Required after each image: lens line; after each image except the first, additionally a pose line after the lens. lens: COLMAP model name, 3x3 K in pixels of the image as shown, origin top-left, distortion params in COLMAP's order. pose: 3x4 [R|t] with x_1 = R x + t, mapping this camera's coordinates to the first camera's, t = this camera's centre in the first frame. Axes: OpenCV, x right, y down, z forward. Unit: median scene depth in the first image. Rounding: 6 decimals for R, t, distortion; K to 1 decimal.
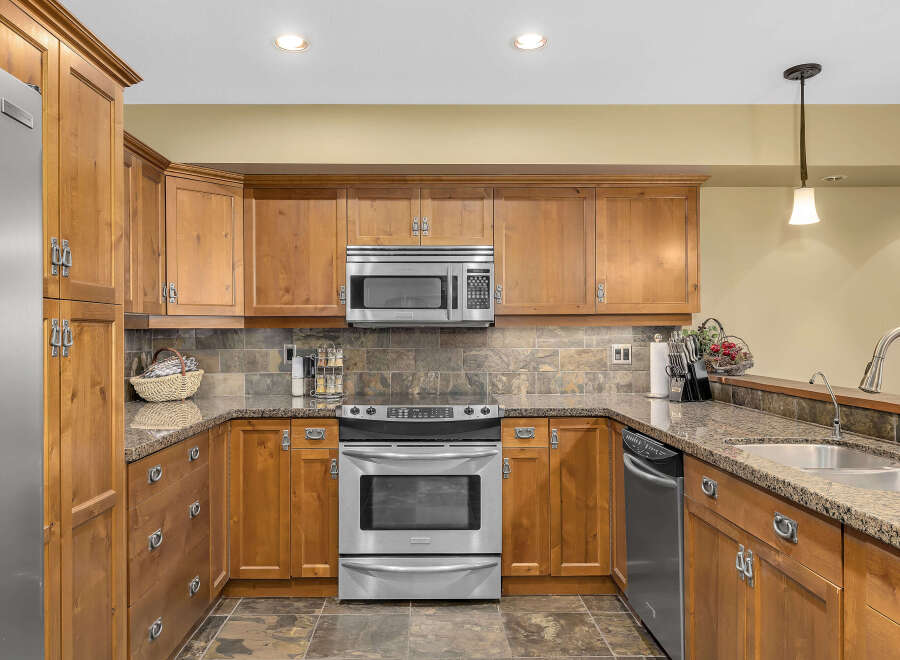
lens RADIAL K [[637.8, 0, 426.3], [0, 637.8, 334.9], [0, 0, 1]] dist [-0.001685, -0.005458]
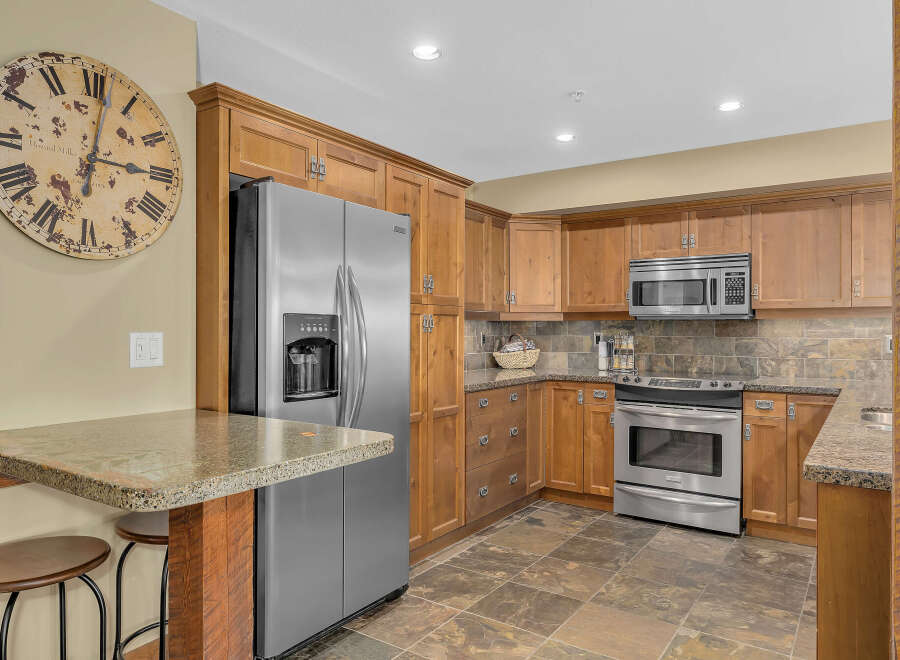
lens RADIAL K [[601.1, 0, 453.3], [0, 601.1, 327.9], [0, 0, 1]] dist [-0.009270, 0.005157]
pose [[0.823599, 0.004566, -0.567154, 0.313200], [-0.007267, 0.999970, -0.002502, 0.012472], [0.567126, 0.006183, 0.823608, -0.290242]]
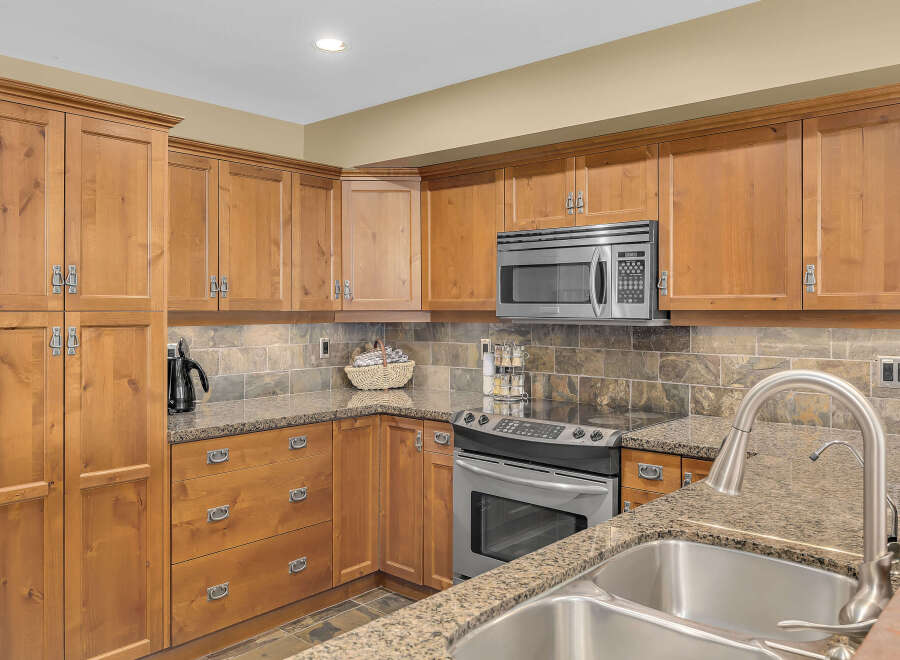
lens RADIAL K [[702.4, 0, 466.9], [0, 702.4, 309.4], [0, 0, 1]] dist [-0.017261, 0.025263]
pose [[0.755160, 0.004827, -0.655523, 0.523140], [-0.005412, 0.999985, 0.001130, -0.035149], [0.655518, 0.002694, 0.755175, 0.241796]]
